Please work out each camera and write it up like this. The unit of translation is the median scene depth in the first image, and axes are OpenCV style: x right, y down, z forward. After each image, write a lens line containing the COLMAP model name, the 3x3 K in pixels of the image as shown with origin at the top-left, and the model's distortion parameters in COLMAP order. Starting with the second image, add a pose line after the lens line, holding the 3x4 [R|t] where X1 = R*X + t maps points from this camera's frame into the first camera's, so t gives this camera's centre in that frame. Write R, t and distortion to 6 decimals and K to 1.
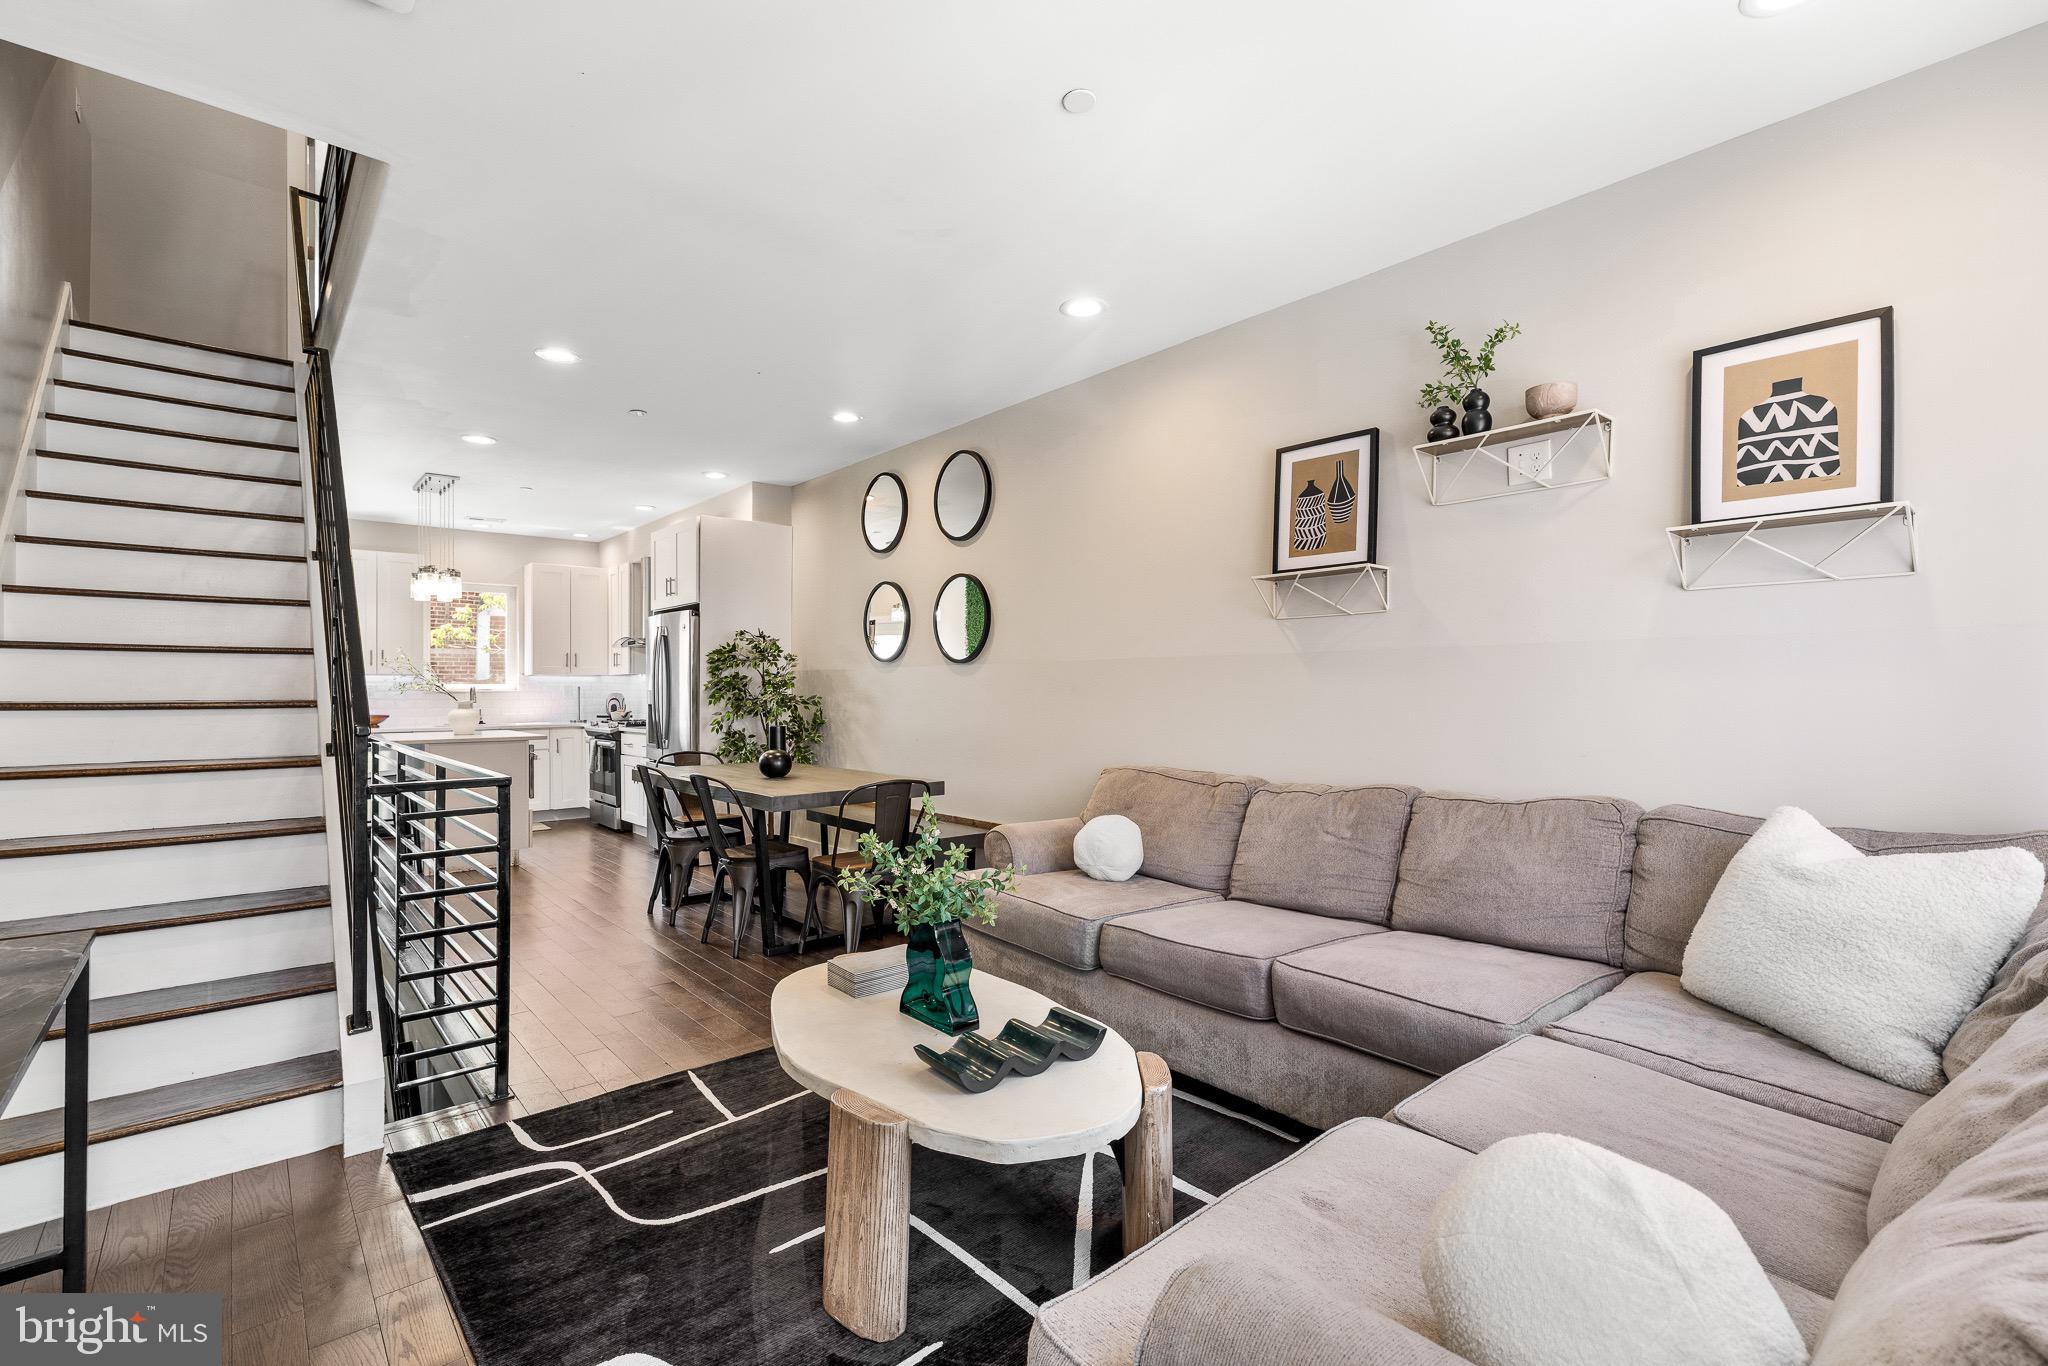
lens RADIAL K [[902.9, 0, 1016.3], [0, 902.9, 688.8], [0, 0, 1]] dist [-0.003956, -0.000044]
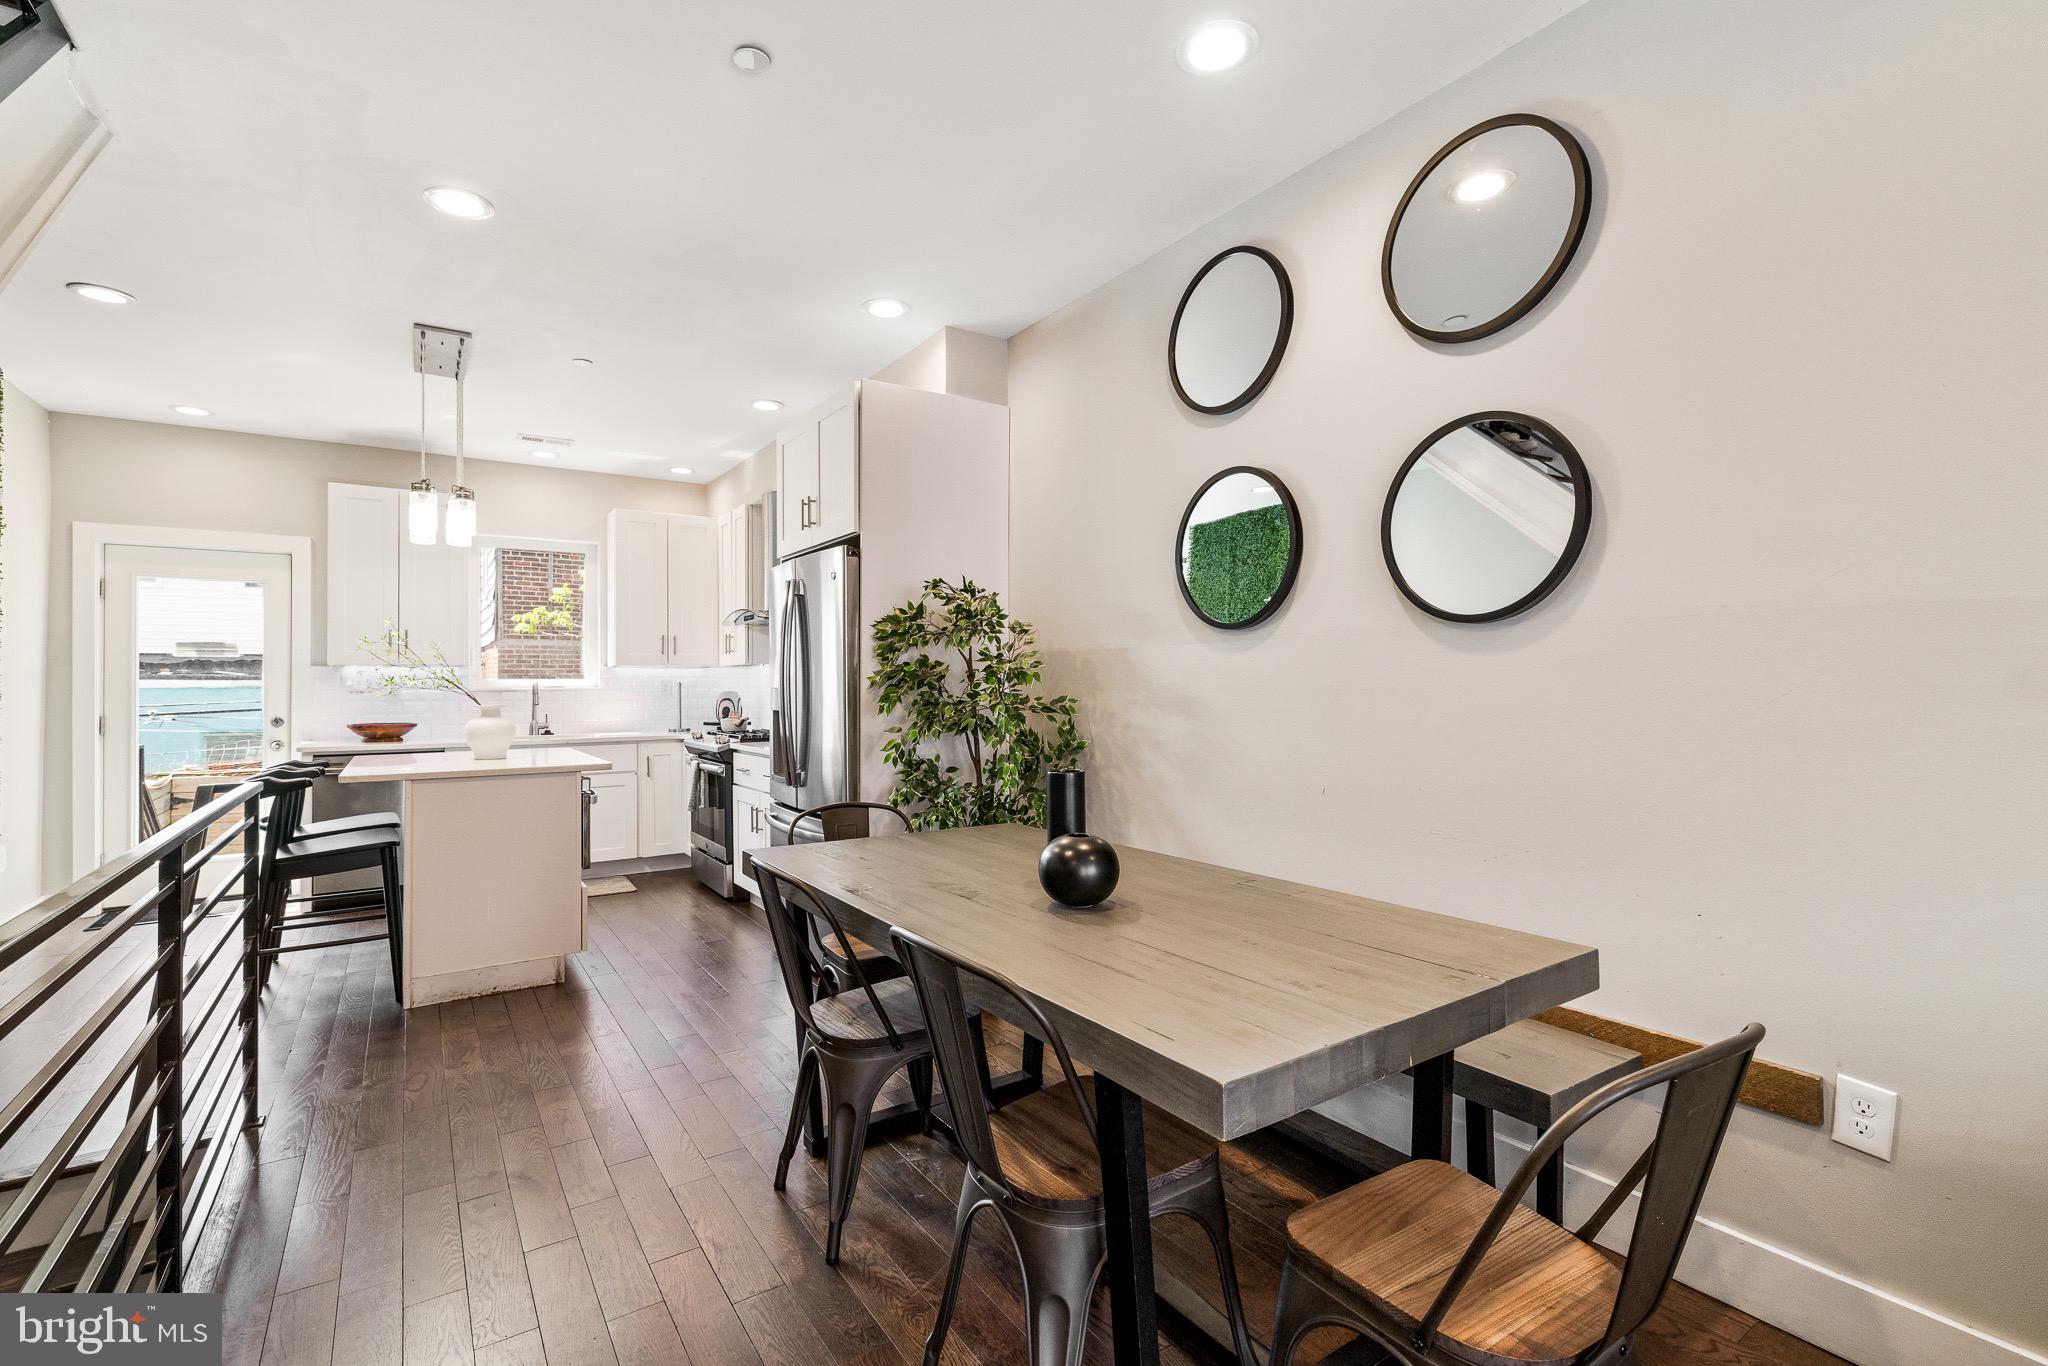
lens RADIAL K [[981.3, 0, 1029.3], [0, 981.3, 679.2], [0, 0, 1]] dist [-0.004948, -0.000512]
pose [[0.991606, -0.002942, -0.129259, -0.161562], [0.002322, 0.999985, -0.004952, -0.000138], [0.129272, 0.004611, 0.991598, 0.391709]]
